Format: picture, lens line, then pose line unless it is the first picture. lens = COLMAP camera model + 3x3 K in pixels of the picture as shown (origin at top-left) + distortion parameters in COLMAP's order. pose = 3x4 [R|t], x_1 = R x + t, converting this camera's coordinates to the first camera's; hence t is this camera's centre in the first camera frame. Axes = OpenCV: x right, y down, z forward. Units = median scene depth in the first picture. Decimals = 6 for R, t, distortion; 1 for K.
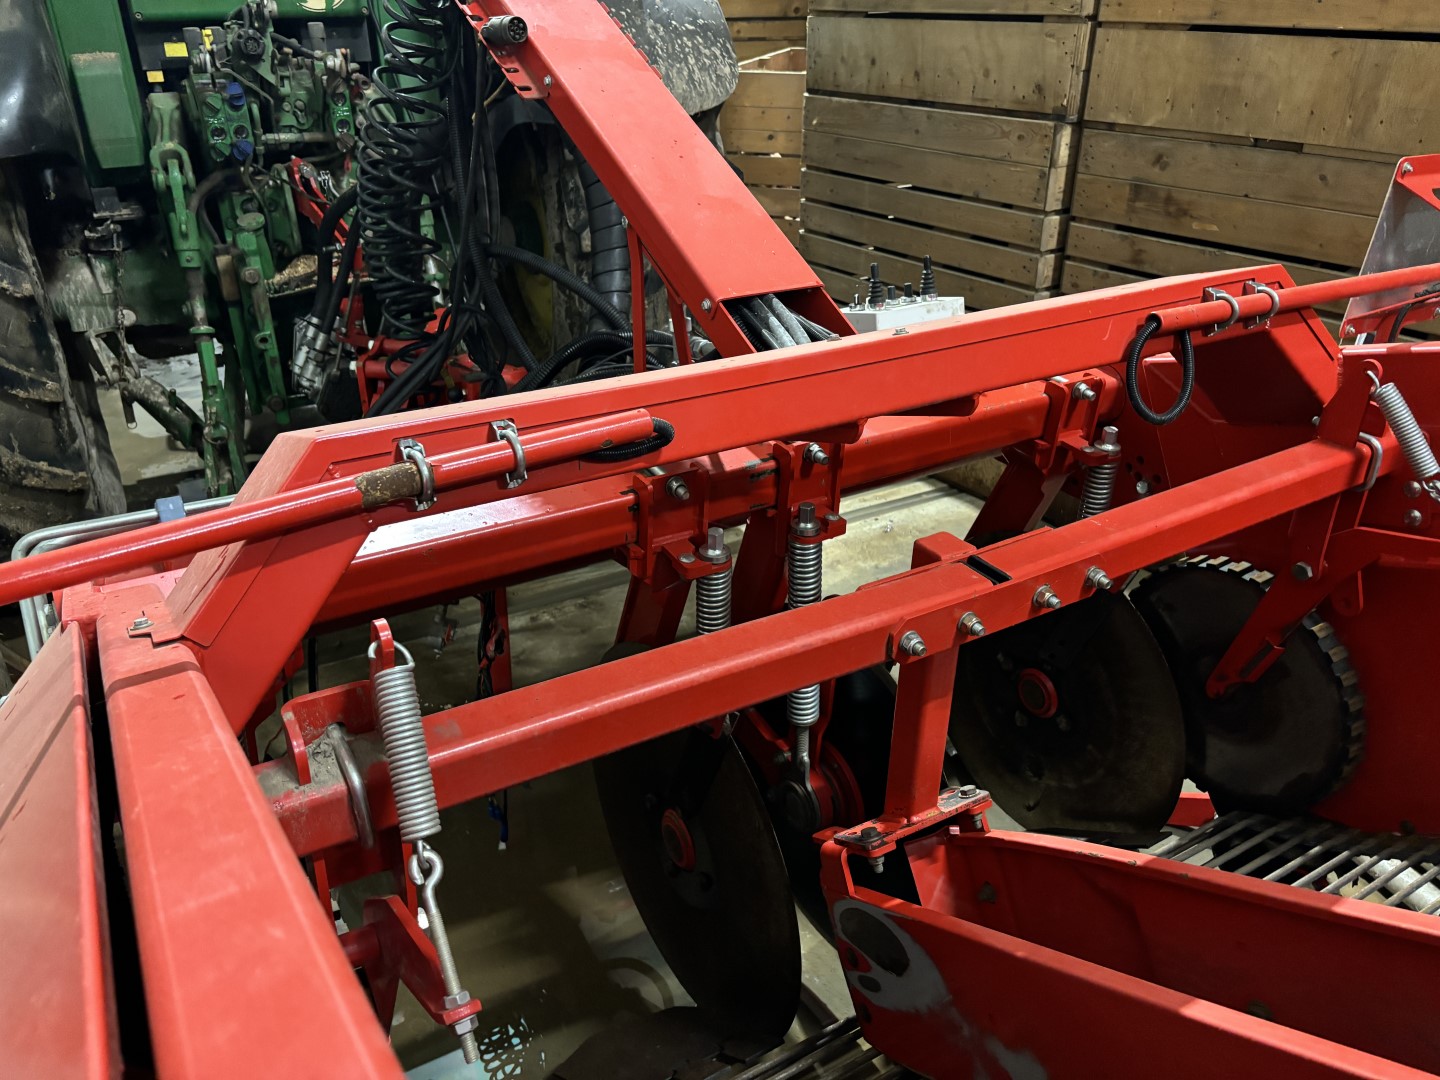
lens RADIAL K [[1123.8, 0, 718.6], [0, 1123.8, 532.8], [0, 0, 1]] dist [0.004548, 0.002912]
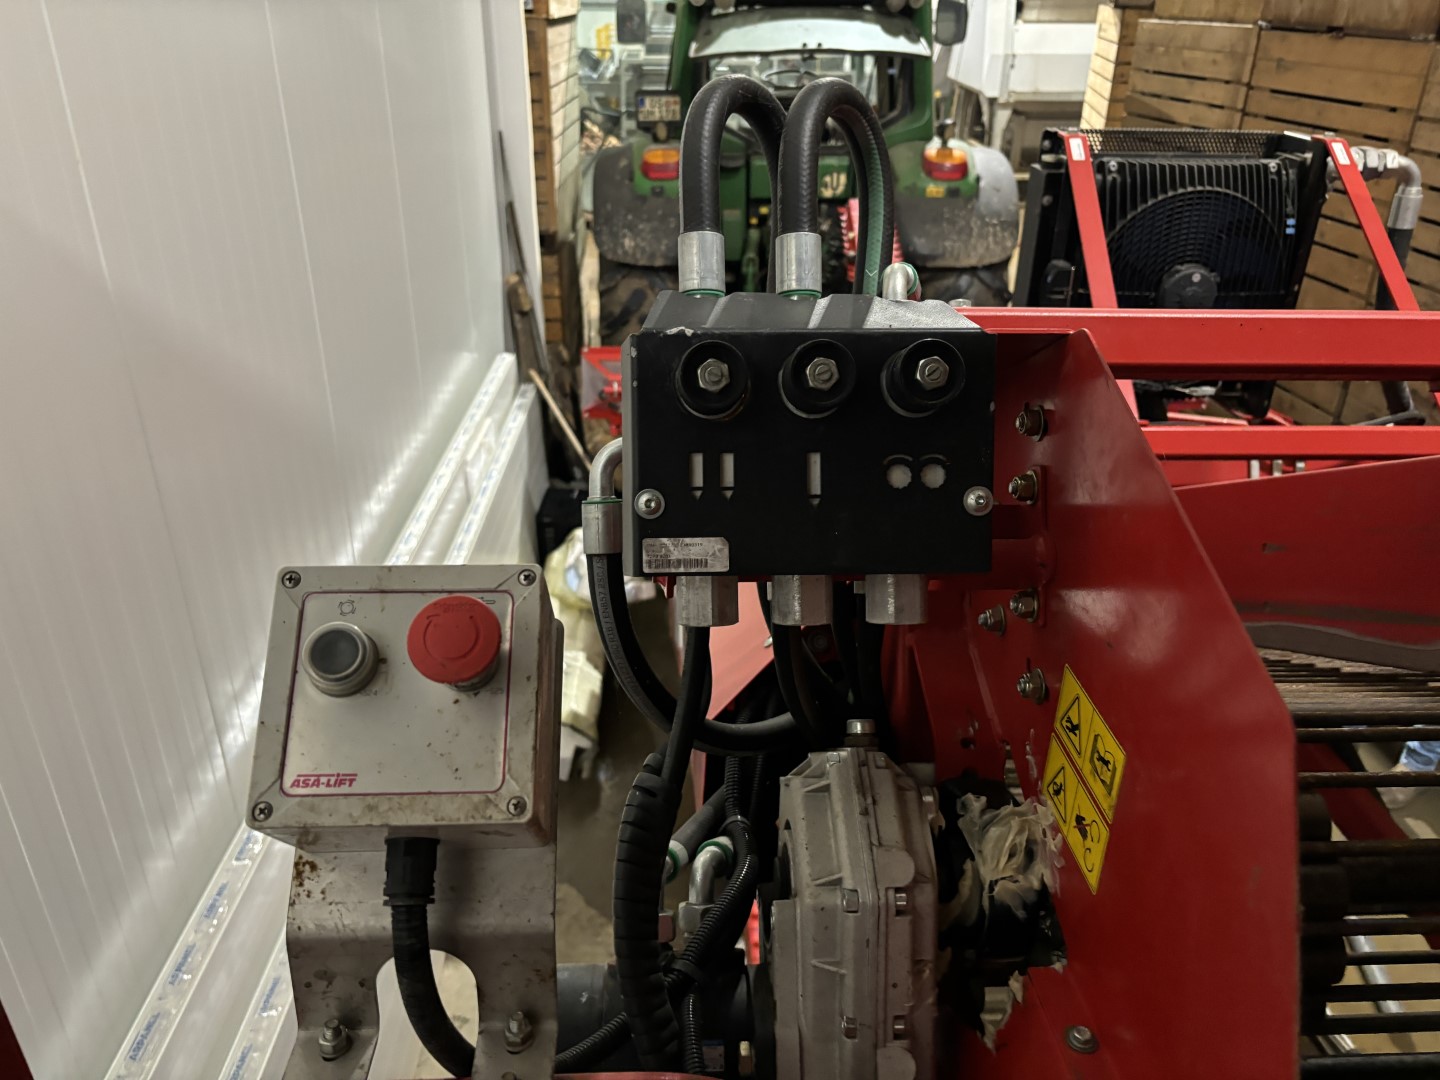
lens RADIAL K [[1080.9, 0, 709.8], [0, 1080.9, 547.9], [0, 0, 1]] dist [0.060369, -0.083245]
pose [[0.878532, 0.227685, -0.419929, 0.498928], [-0.225082, 0.972700, 0.056503, 0.132714], [0.421330, 0.044879, 0.905796, -1.006441]]
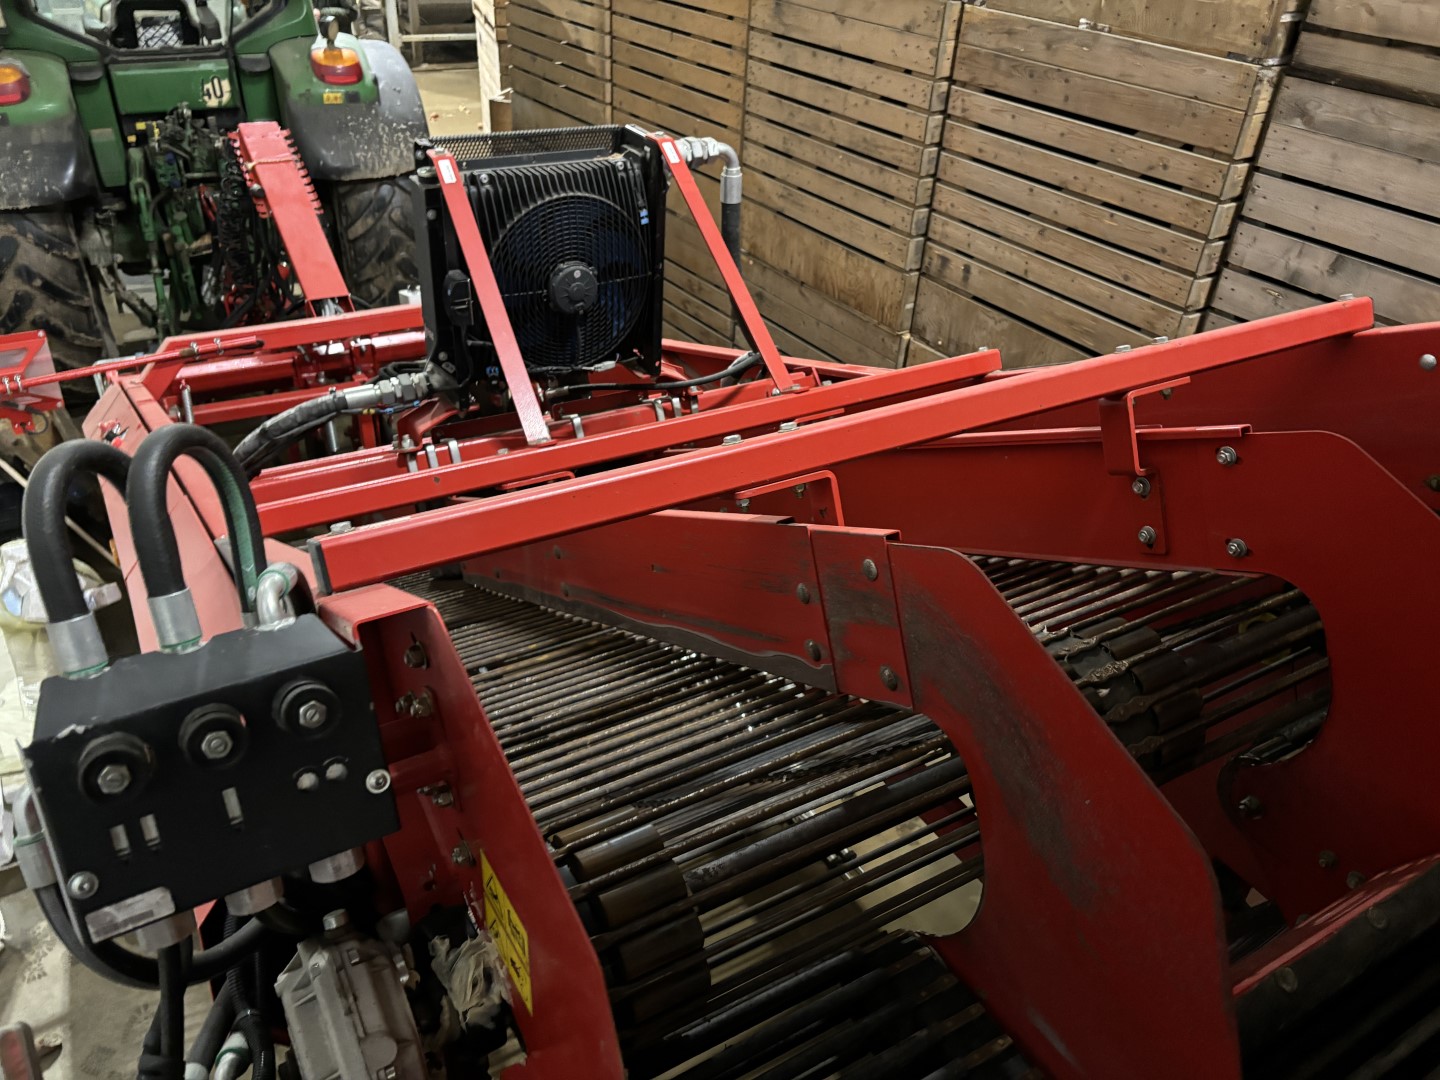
lens RADIAL K [[1080.9, 0, 709.8], [0, 1080.9, 547.9], [0, 0, 1]] dist [0.060369, -0.083245]
pose [[0.998699, 0.045938, 0.022158, 0.526262], [-0.048265, 0.991668, 0.119439, 0.033532], [-0.016486, -0.120353, 0.992594, -1.051444]]
